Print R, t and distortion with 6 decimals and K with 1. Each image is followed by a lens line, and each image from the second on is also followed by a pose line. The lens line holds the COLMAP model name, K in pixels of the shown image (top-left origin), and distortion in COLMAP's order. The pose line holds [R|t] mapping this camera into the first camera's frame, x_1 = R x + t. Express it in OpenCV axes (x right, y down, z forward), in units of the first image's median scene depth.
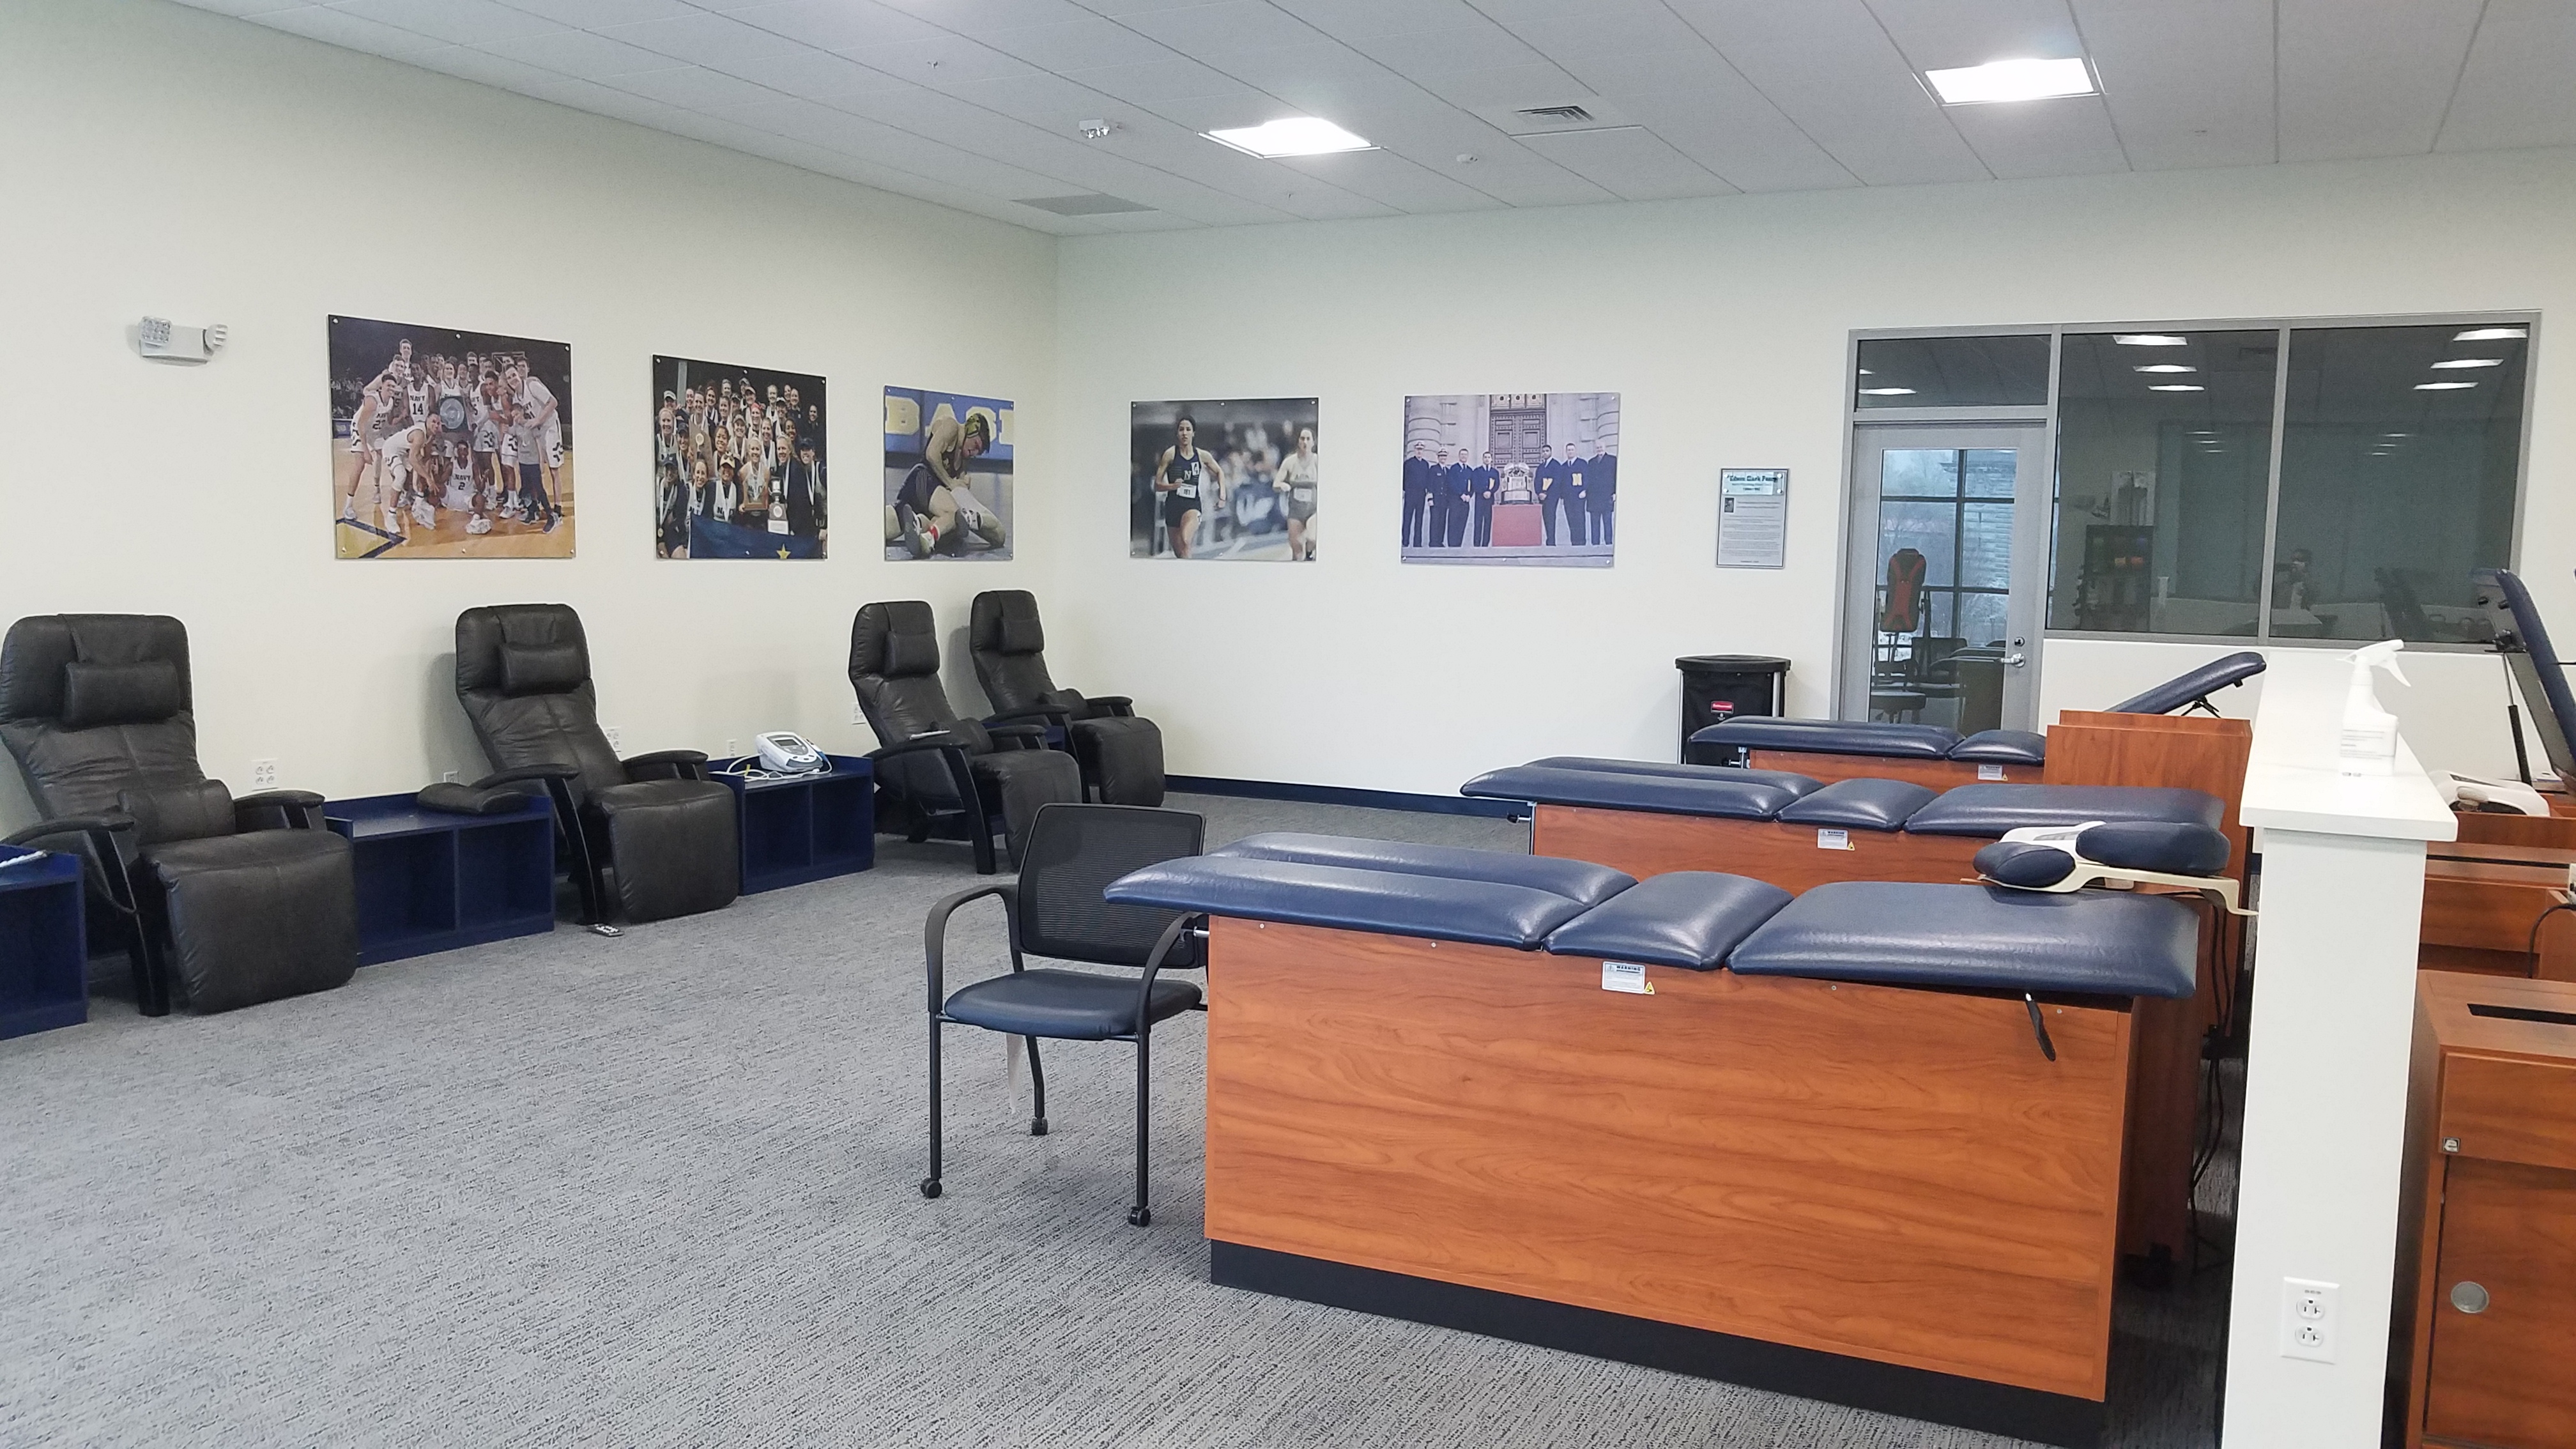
lens RADIAL K [[2037.7, 0, 1288.0], [0, 2037.7, 724.5], [0, 0, 1]] dist [0.028852, -0.076842]
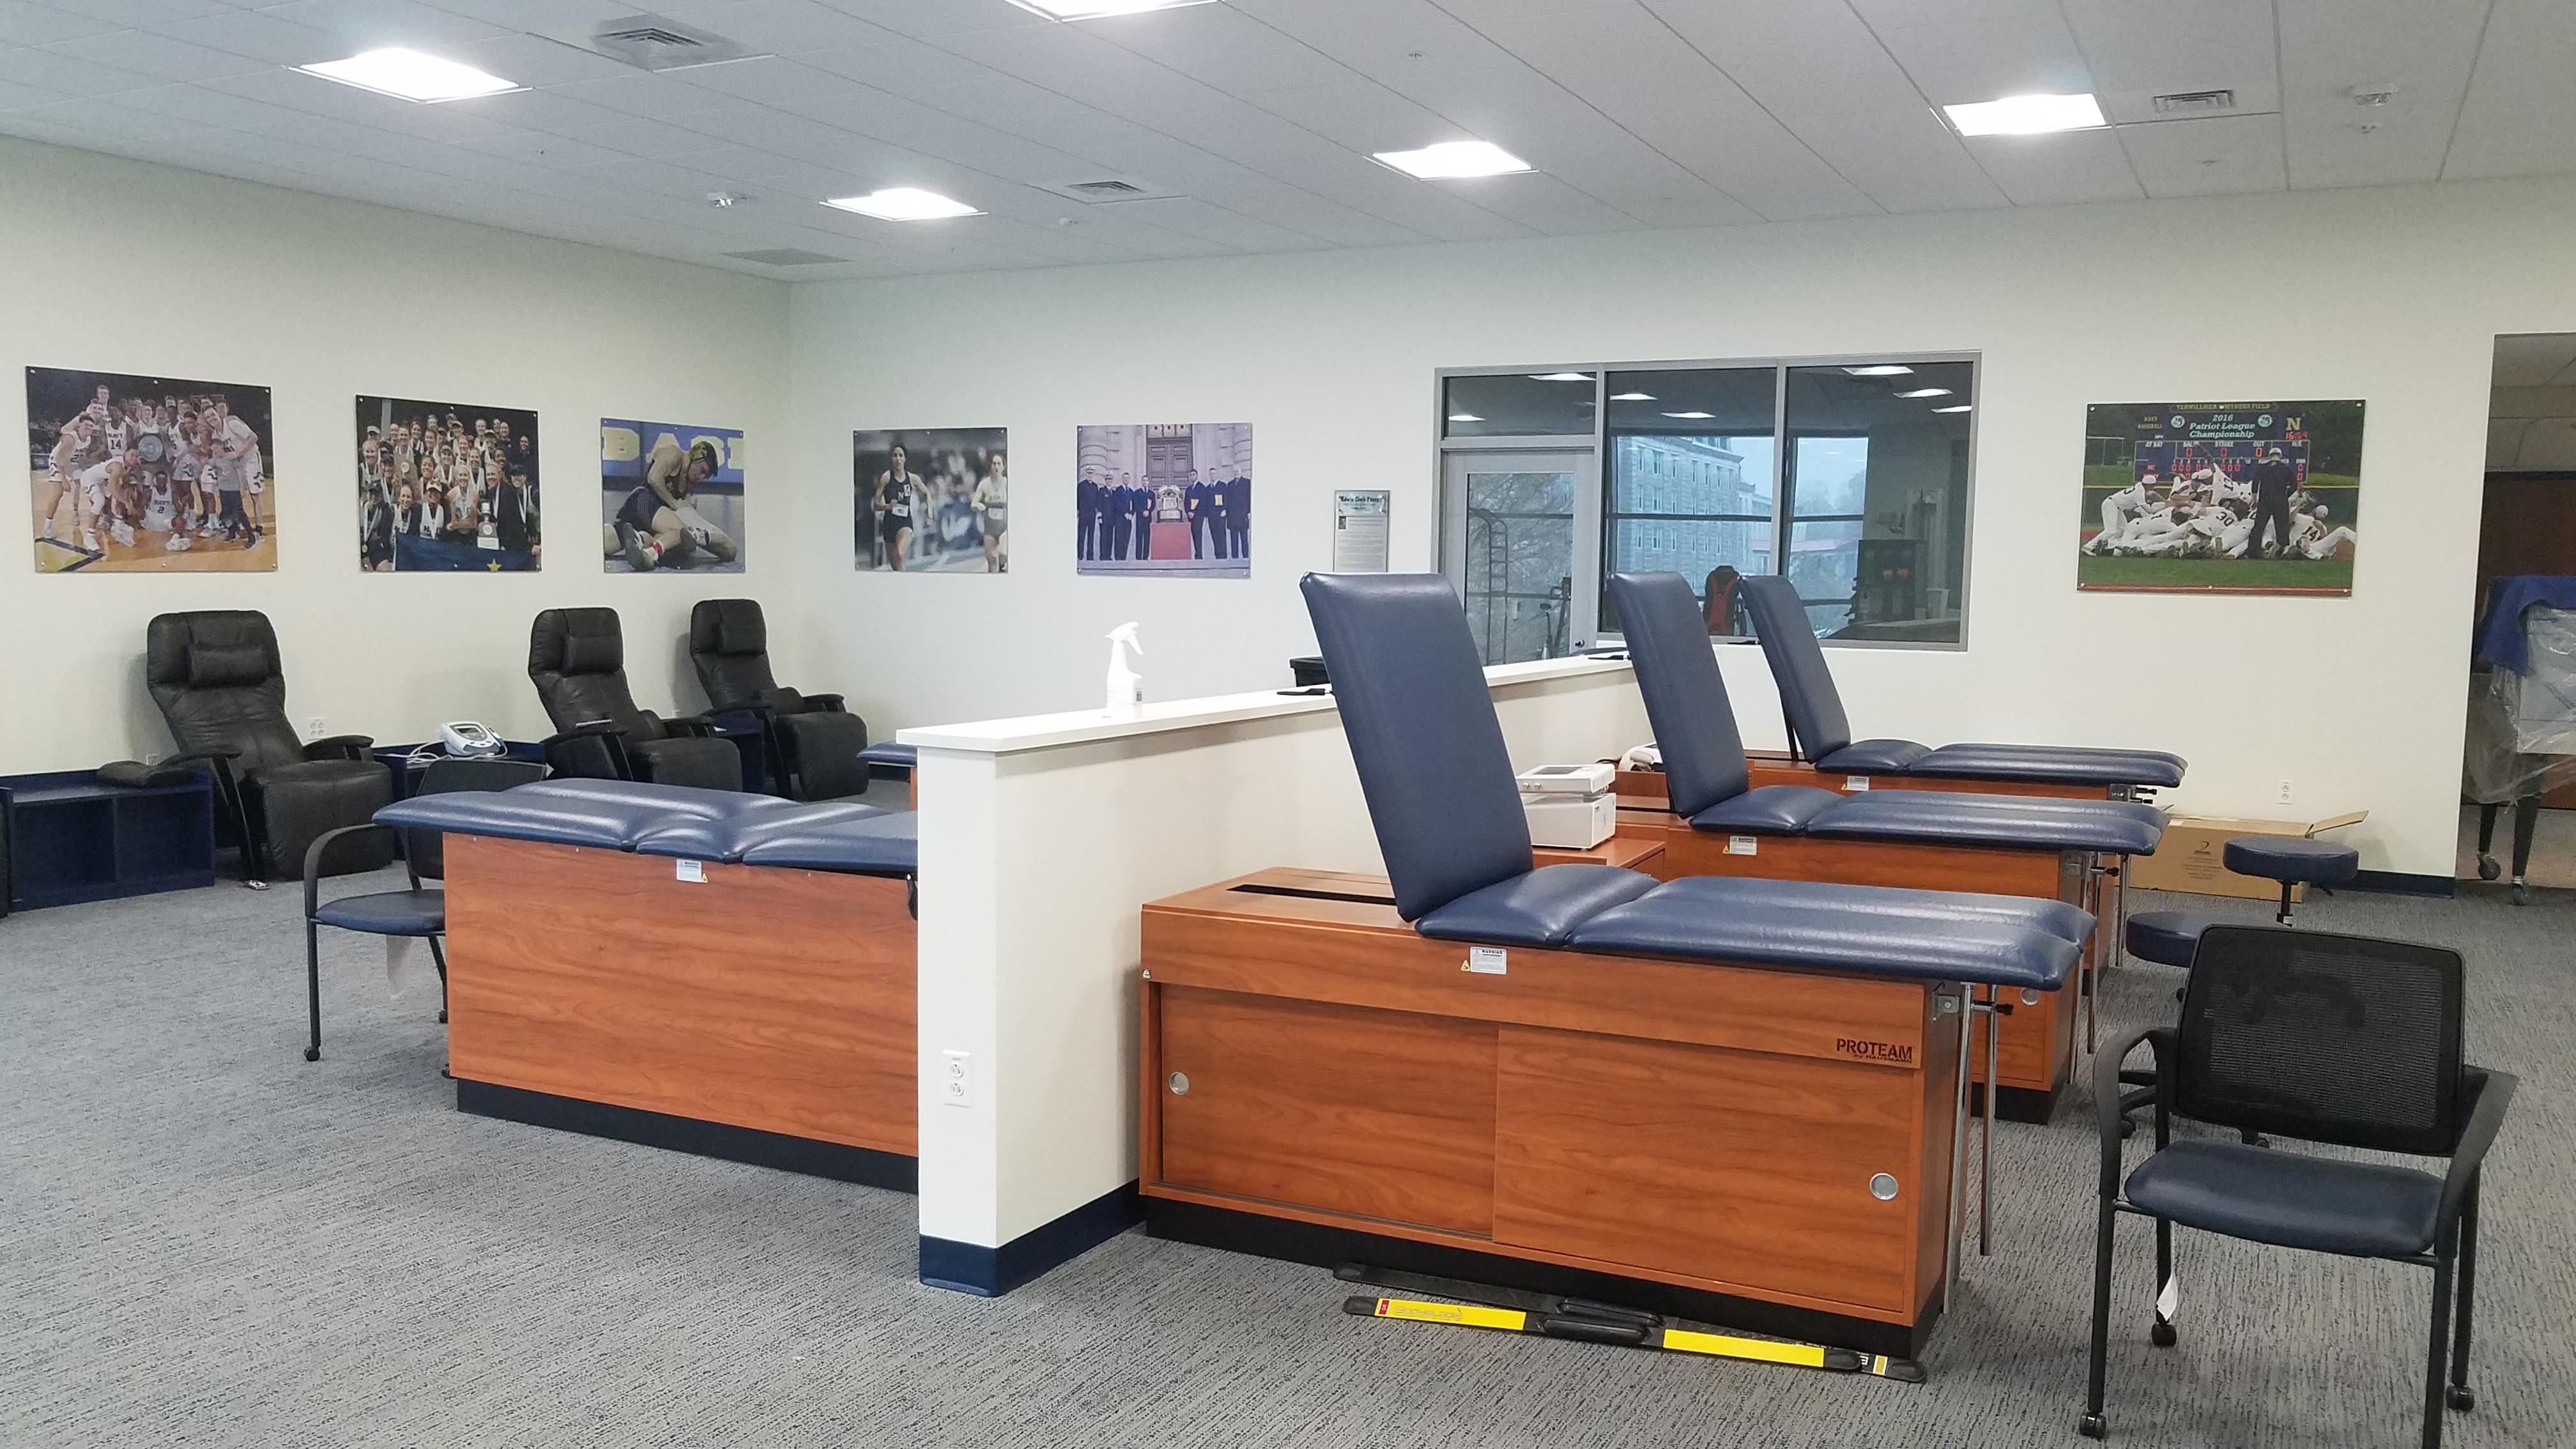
lens RADIAL K [[2037.7, 0, 1288.0], [0, 2037.7, 724.5], [0, 0, 1]] dist [0.028852, -0.076842]
pose [[0.999900, -0.000811, -0.014089, 0.217655], [0.000706, 0.999972, -0.007471, 0.013413], [0.014095, 0.007461, 0.999873, -0.136204]]
